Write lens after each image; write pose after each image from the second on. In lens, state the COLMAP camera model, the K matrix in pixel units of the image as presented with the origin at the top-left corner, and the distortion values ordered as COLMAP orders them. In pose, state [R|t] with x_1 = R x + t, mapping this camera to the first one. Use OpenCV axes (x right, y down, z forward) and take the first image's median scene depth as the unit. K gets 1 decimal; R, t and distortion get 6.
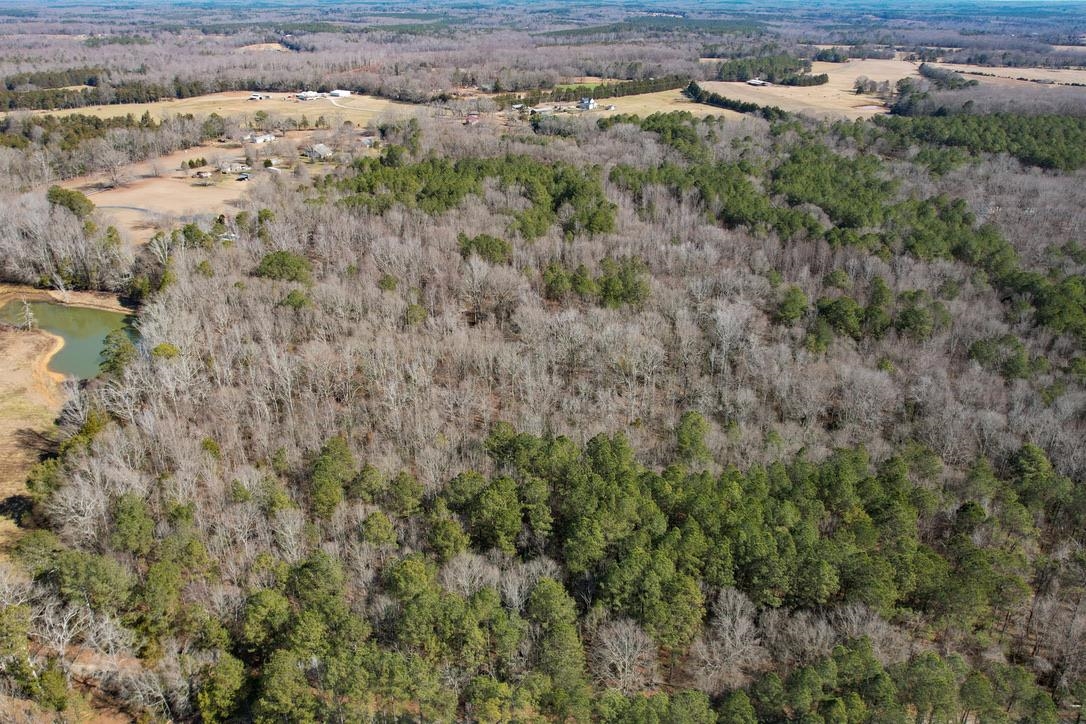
lens RADIAL K [[809.5, 0, 543.0], [0, 809.5, 362.0], [0, 0, 1]] dist [-0.086496, 0.080762]
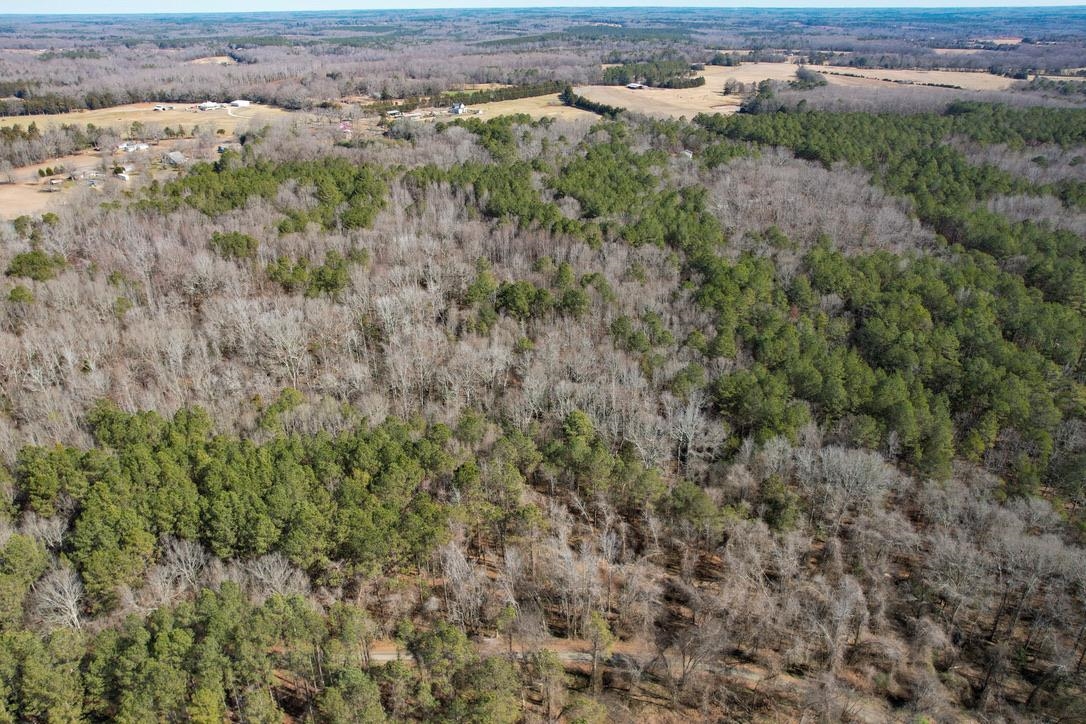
lens RADIAL K [[748.3, 0, 536.9], [0, 748.3, 356.7], [0, 0, 1]] dist [-0.089668, 0.085876]
pose [[0.999484, -0.021991, 0.023425, 0.133518], [0.021707, 0.999688, 0.012318, 0.003636], [-0.023689, -0.011803, 0.999650, -0.009153]]
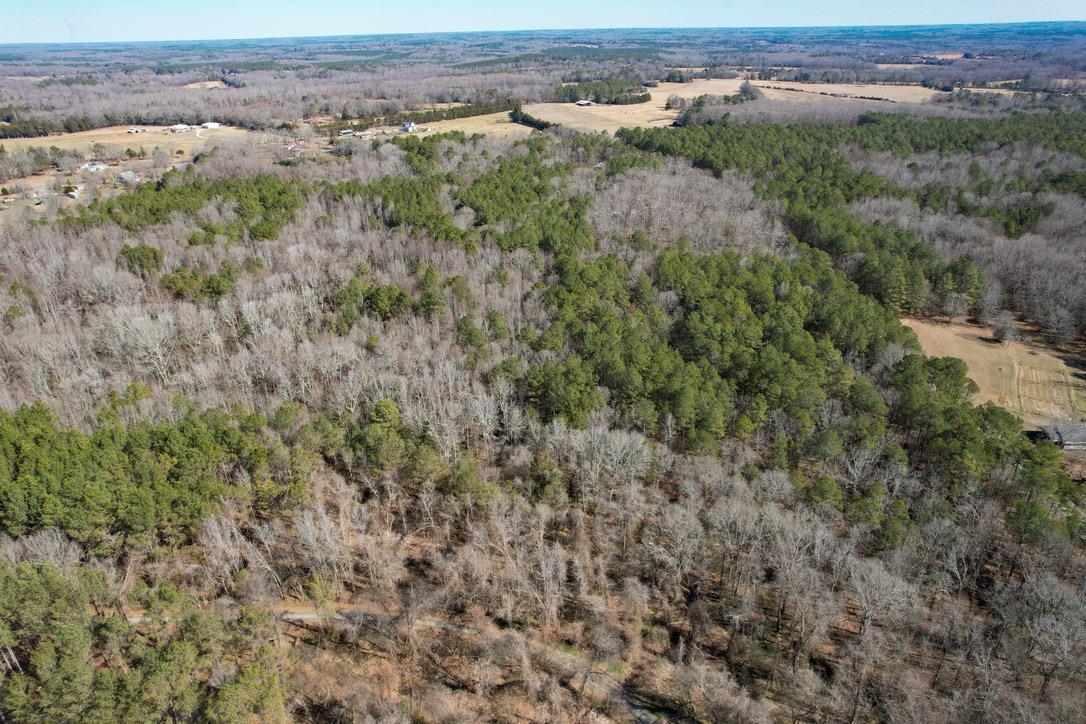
lens RADIAL K [[700.4, 0, 541.5], [0, 700.4, 362.0], [0, 0, 1]] dist [-0.078961, 0.070596]
pose [[0.998639, -0.040311, 0.033106, 0.204816], [0.039732, 0.999049, 0.017954, 0.009020], [-0.033798, -0.016614, 0.999291, -0.019991]]
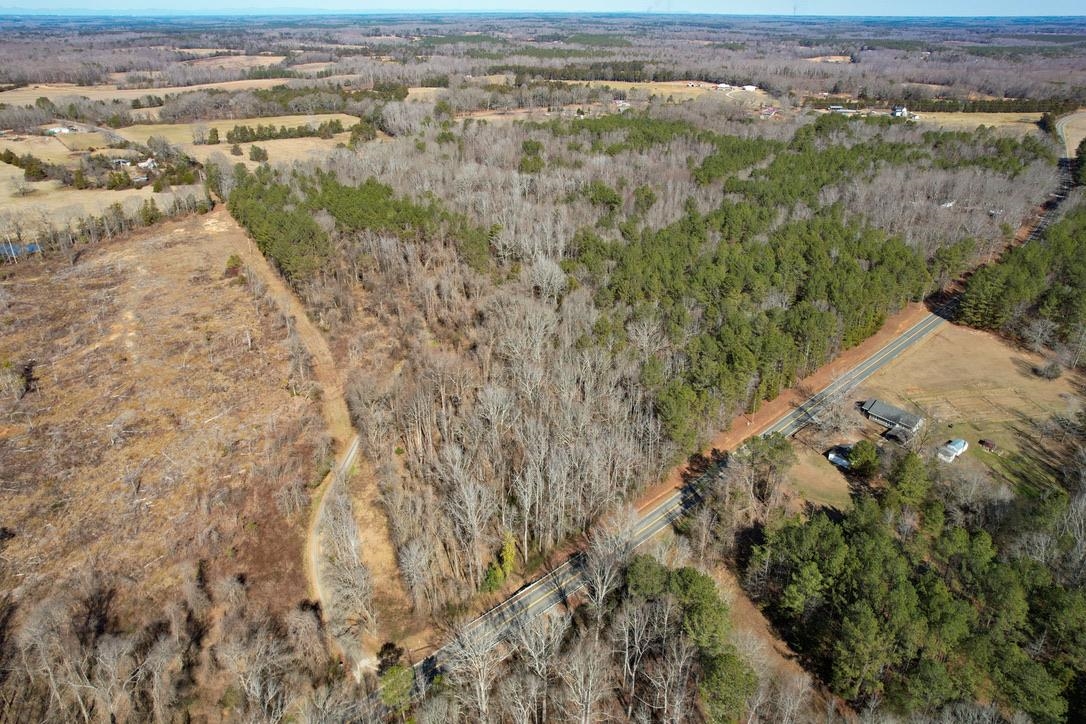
lens RADIAL K [[725.9, 0, 543.0], [0, 725.9, 362.0], [0, 0, 1]] dist [-0.083747, 0.075651]
pose [[0.677877, 0.325091, -0.659393, 0.514006], [-0.310345, 0.939623, 0.144203, 0.033067], [0.666460, 0.106887, 0.737839, -0.072034]]
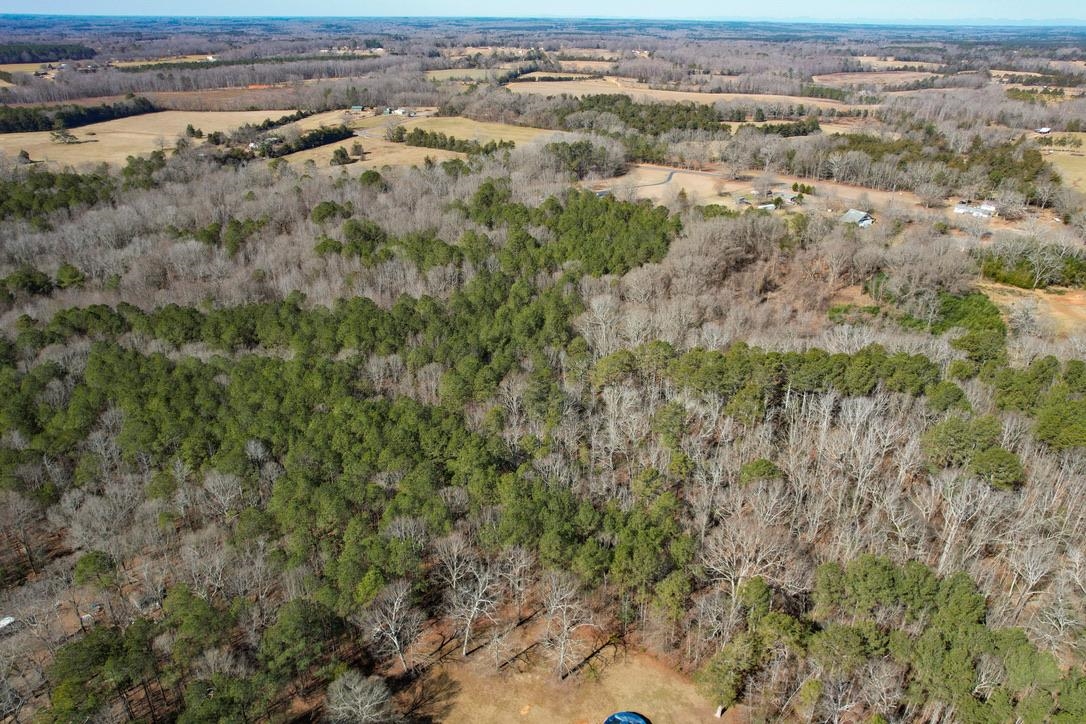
lens RADIAL K [[748.3, 0, 536.9], [0, 748.3, 356.7], [0, 0, 1]] dist [-0.089668, 0.085876]
pose [[-0.374671, 0.388512, -0.841831, 0.390255], [-0.401181, 0.750635, 0.524976, -0.309291], [0.835868, 0.534421, -0.125378, 0.658519]]
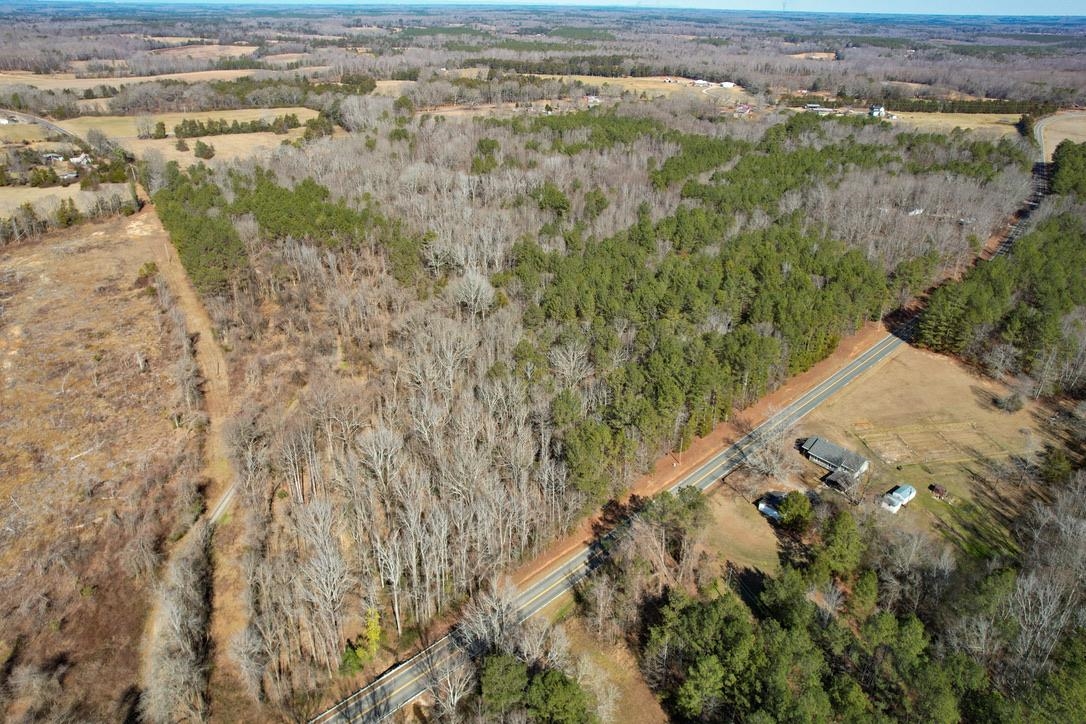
lens RADIAL K [[725.9, 0, 543.0], [0, 725.9, 362.0], [0, 0, 1]] dist [-0.083747, 0.075651]
pose [[0.686599, 0.334621, -0.645454, 0.510195], [-0.318198, 0.936550, 0.147052, 0.014018], [0.653707, 0.104416, 0.749510, -0.029850]]
